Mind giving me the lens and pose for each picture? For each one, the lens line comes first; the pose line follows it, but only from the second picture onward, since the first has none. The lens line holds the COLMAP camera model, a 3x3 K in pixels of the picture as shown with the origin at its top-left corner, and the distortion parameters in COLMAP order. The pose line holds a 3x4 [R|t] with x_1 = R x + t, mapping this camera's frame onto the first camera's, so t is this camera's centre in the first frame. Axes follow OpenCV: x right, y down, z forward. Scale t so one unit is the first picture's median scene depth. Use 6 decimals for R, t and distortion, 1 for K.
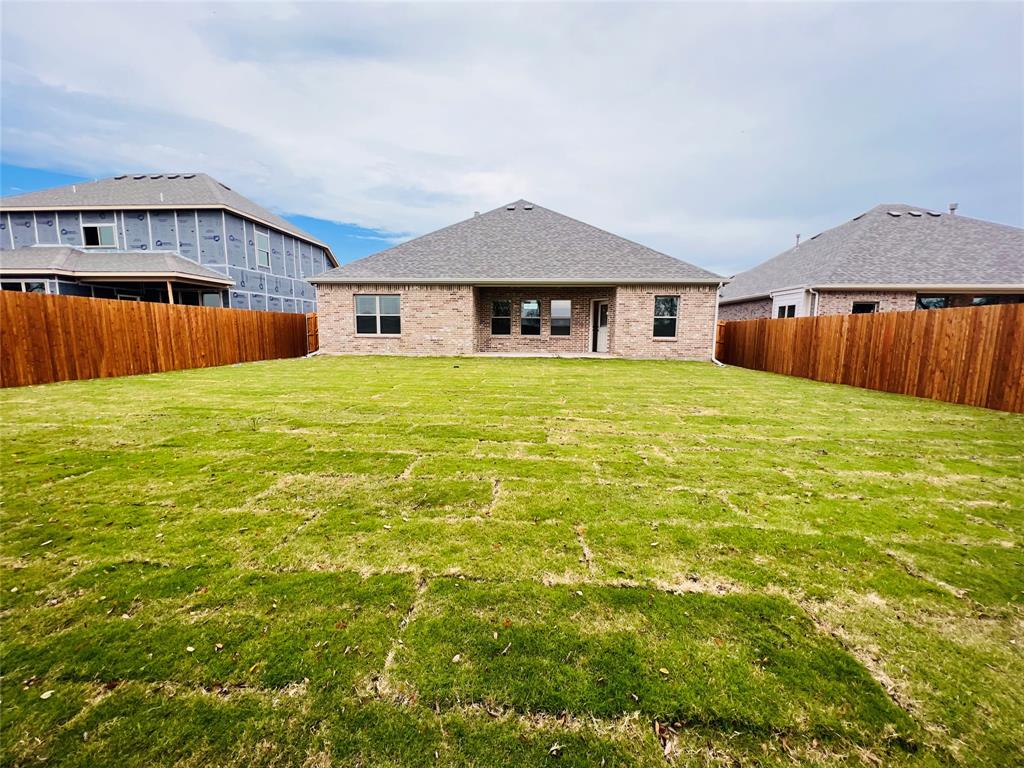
lens RADIAL K [[408.8, 0, 510.9], [0, 408.8, 385.0], [0, 0, 1]] dist [-0.000839, 0.000077]
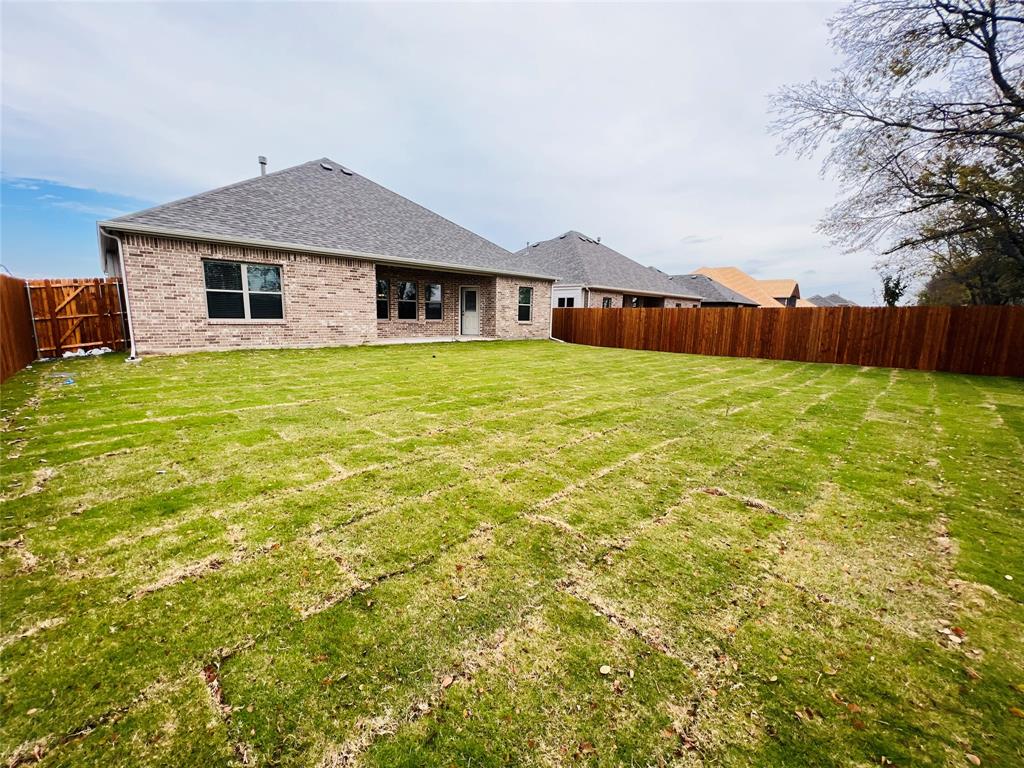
lens RADIAL K [[408.8, 0, 509.3], [0, 408.8, 382.0], [0, 0, 1]] dist [-0.000839, 0.000077]
pose [[0.667088, -0.116997, 0.735734, -0.566992], [0.082919, 0.993115, 0.082743, -0.039415], [-0.740350, 0.005810, 0.672197, 0.202129]]
